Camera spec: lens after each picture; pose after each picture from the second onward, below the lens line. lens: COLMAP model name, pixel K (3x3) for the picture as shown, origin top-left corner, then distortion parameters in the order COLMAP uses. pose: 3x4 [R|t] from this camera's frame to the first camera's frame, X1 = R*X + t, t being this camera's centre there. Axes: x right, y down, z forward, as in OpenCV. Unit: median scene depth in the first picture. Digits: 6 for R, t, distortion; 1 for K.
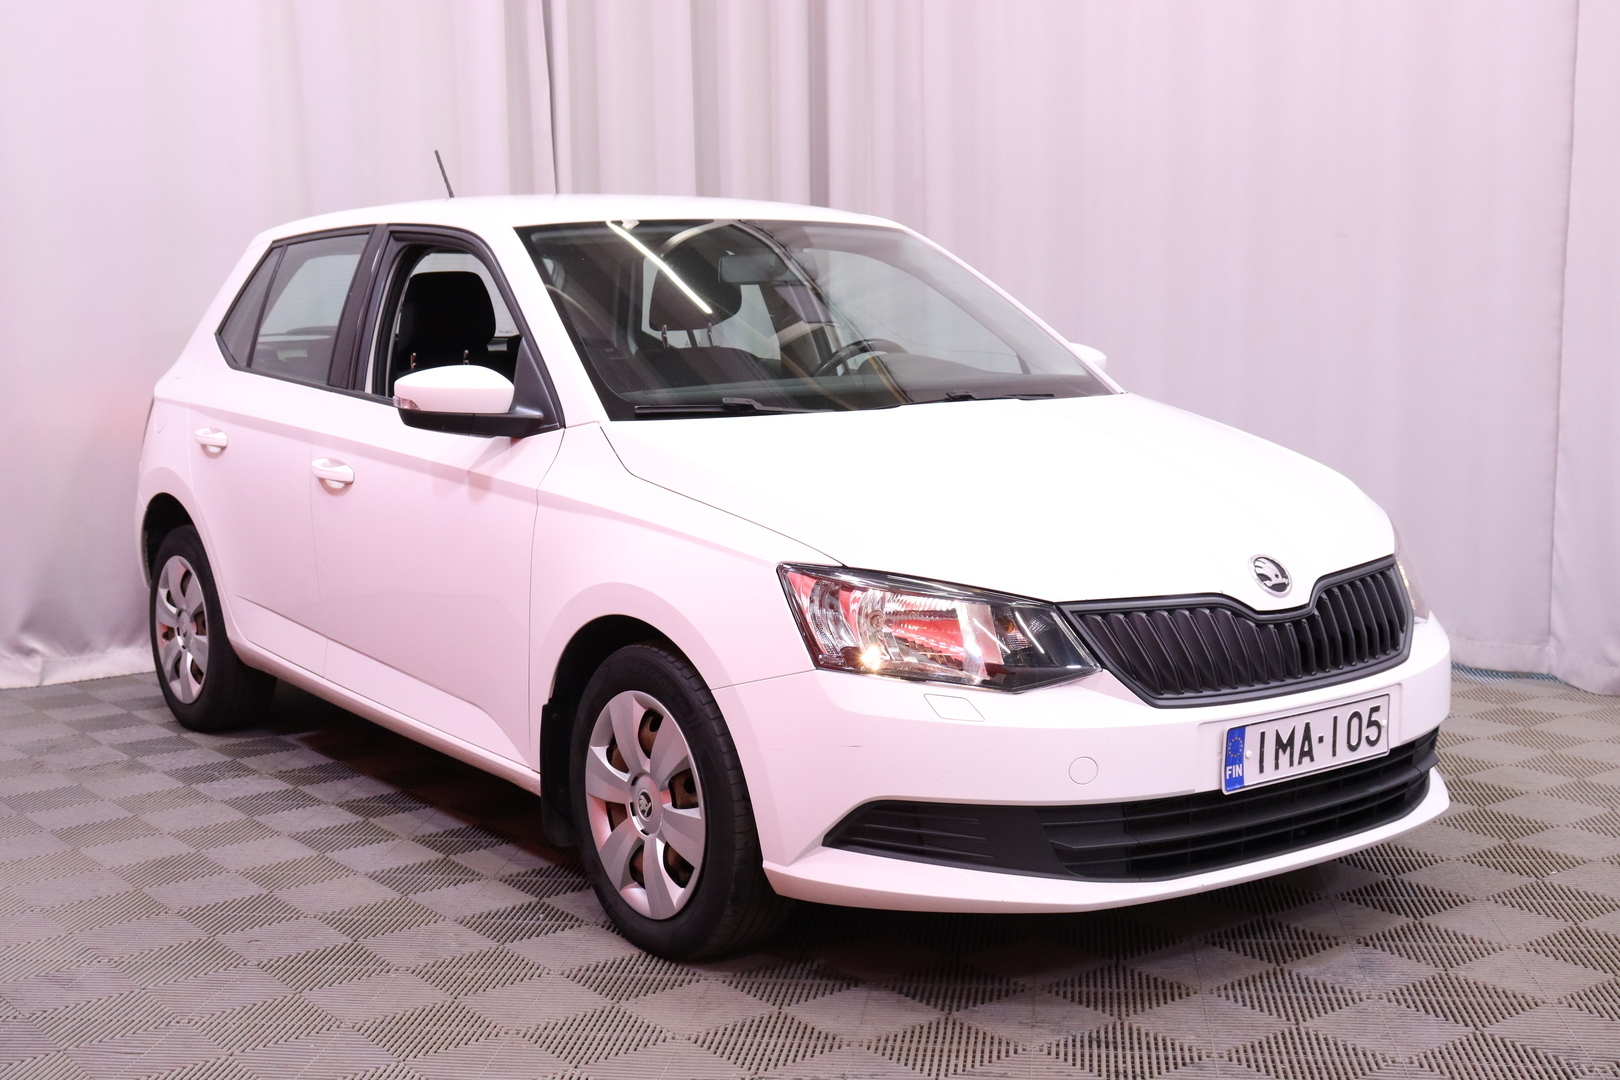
lens RADIAL K [[2121.9, 0, 810.0], [0, 2121.9, 540.0], [0, 0, 1]] dist [-0.100103, -0.002764]
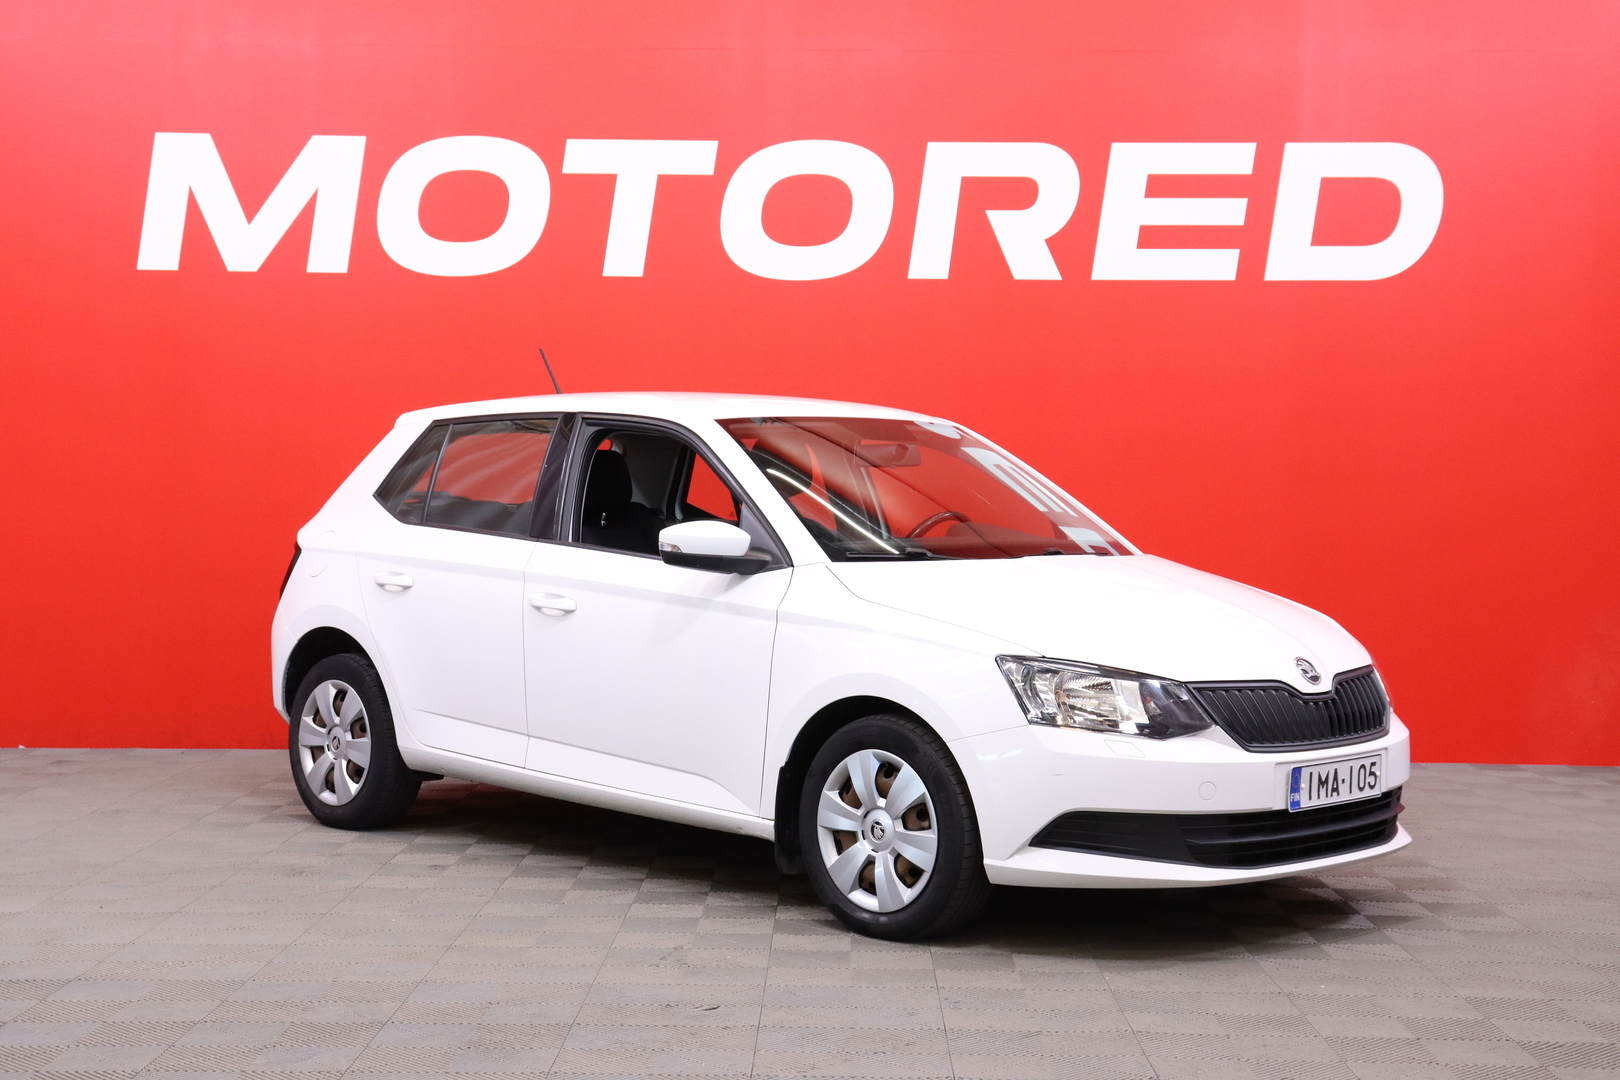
lens RADIAL K [[2466.5, 0, 810.0], [0, 2466.5, 540.0], [0, 0, 1]] dist [-0.017193, -0.009126]
pose [[0.986794, 0.022350, 0.160431, -0.412025], [-0.007362, 0.995600, -0.093417, 0.090673], [-0.161813, 0.091003, 0.982616, -0.663697]]
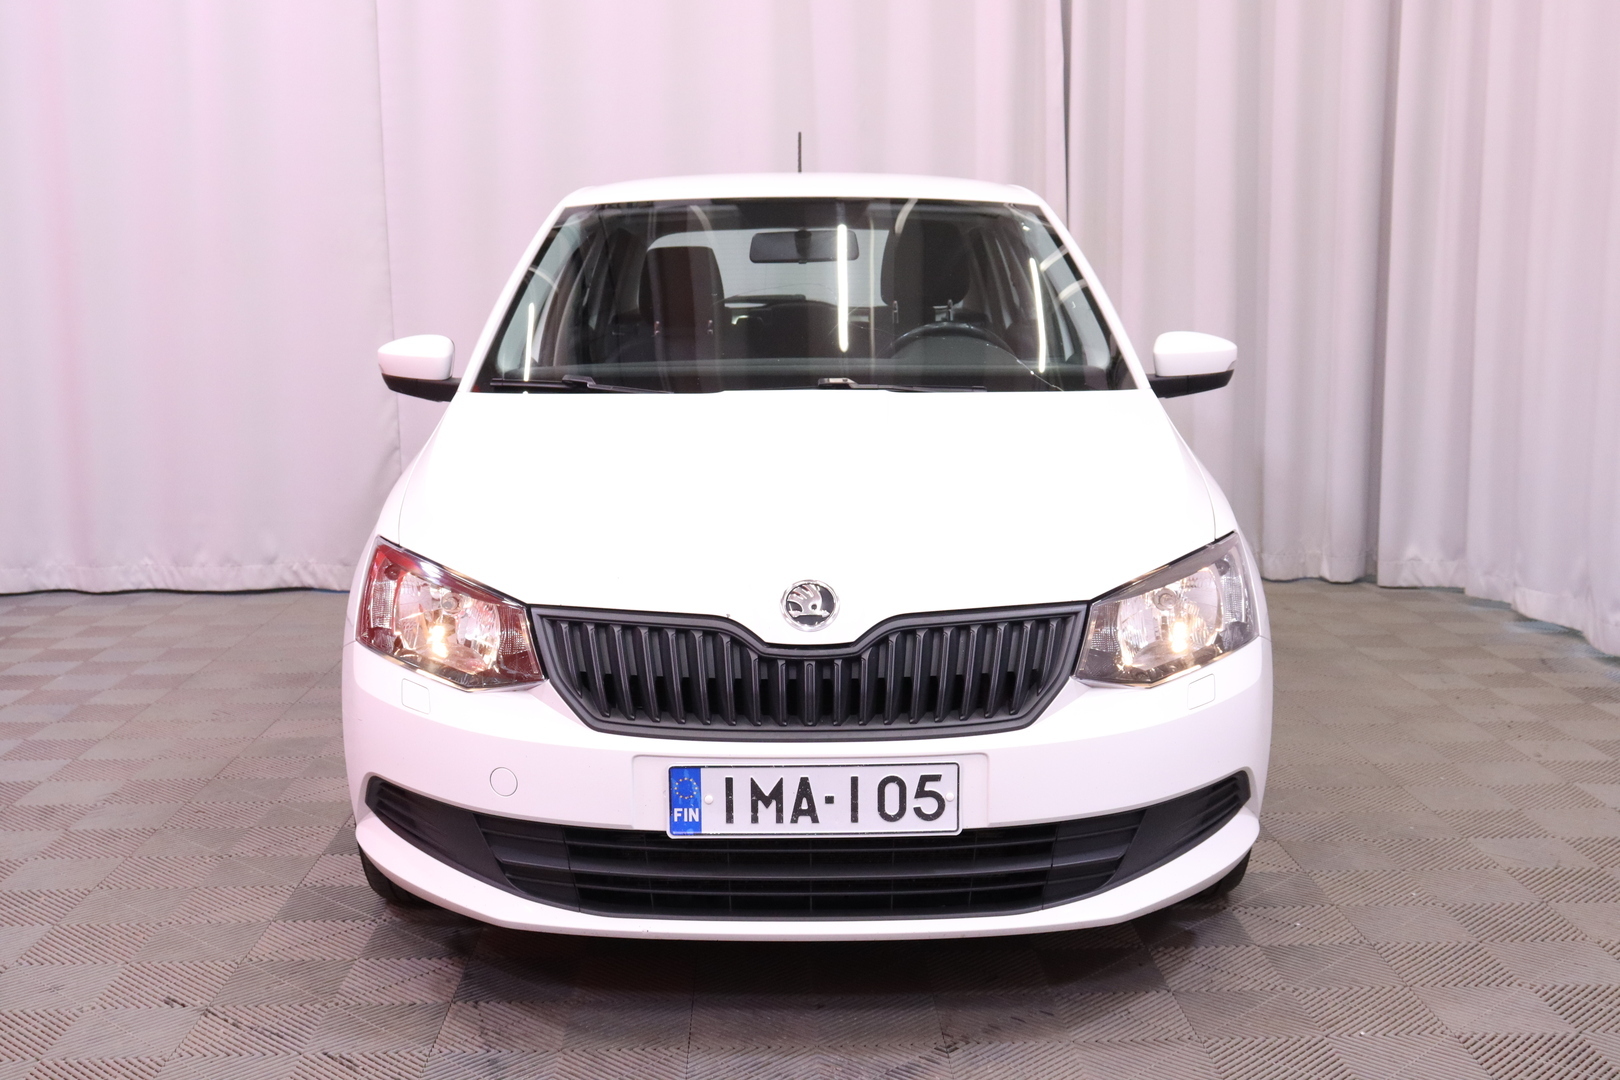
lens RADIAL K [[1932.1, 0, 810.0], [0, 1932.1, 540.0], [0, 0, 1]] dist [-0.016983, -0.027679]
pose [[0.810654, 0.098487, -0.577183, 0.685031], [-0.082218, 0.995132, 0.054329, -0.054354], [0.579724, 0.003413, 0.814805, 0.347405]]
